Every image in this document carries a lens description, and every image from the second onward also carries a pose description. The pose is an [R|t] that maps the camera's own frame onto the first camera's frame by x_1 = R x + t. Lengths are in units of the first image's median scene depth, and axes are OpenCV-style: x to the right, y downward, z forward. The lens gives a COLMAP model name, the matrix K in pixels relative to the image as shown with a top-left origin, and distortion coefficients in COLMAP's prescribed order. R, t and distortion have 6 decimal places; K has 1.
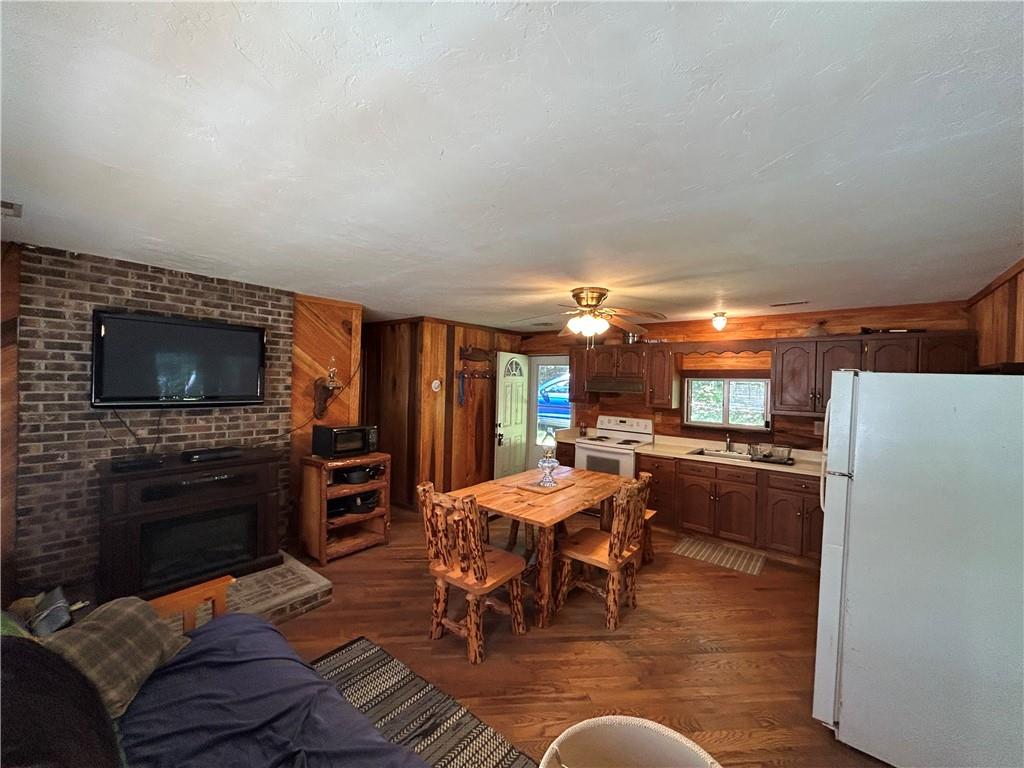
lens RADIAL K [[417.9, 0, 512.0], [0, 417.9, 384.0], [0, 0, 1]] dist [-0.001158, 0.000026]
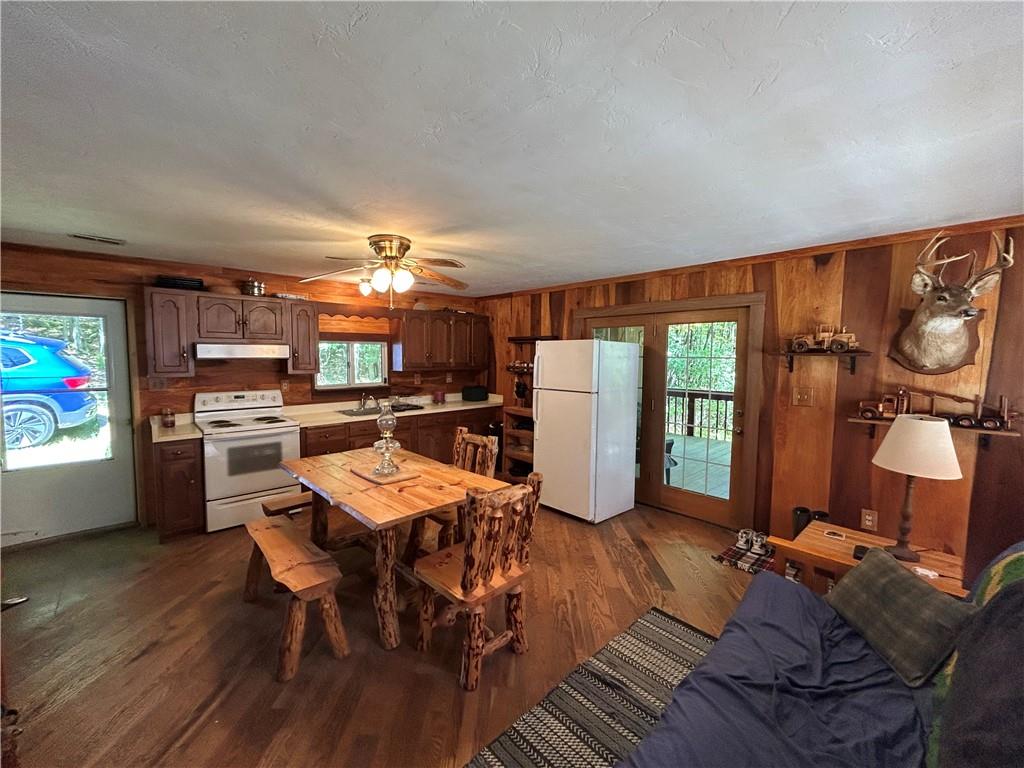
lens RADIAL K [[417.9, 0, 512.0], [0, 417.9, 384.0], [0, 0, 1]] dist [-0.001158, 0.000026]
pose [[0.133402, -0.096210, 0.986381, -0.516242], [0.004984, 0.995329, 0.096409, -0.006150], [-0.991049, -0.007945, 0.133259, 0.492818]]
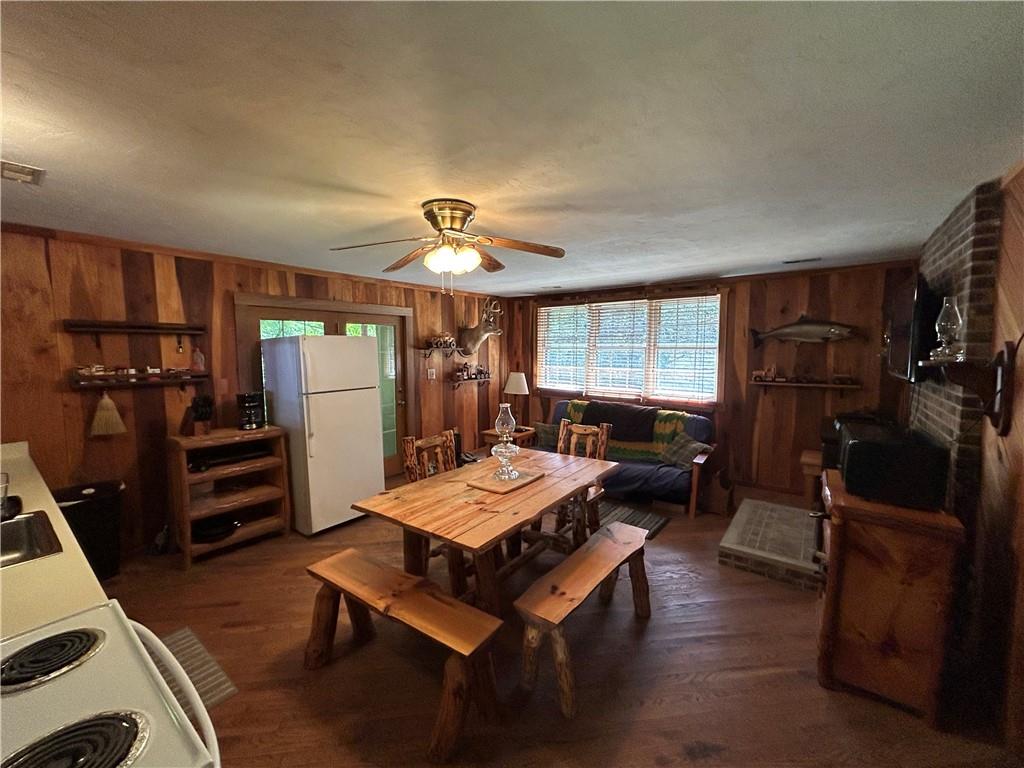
lens RADIAL K [[417.9, 0, 512.0], [0, 417.9, 384.0], [0, 0, 1]] dist [-0.001158, 0.000026]
pose [[-0.998809, -0.016768, -0.045819, 0.087578], [-0.020979, 0.995442, 0.093032, -0.001326], [0.044050, 0.093882, -0.994608, 1.334454]]
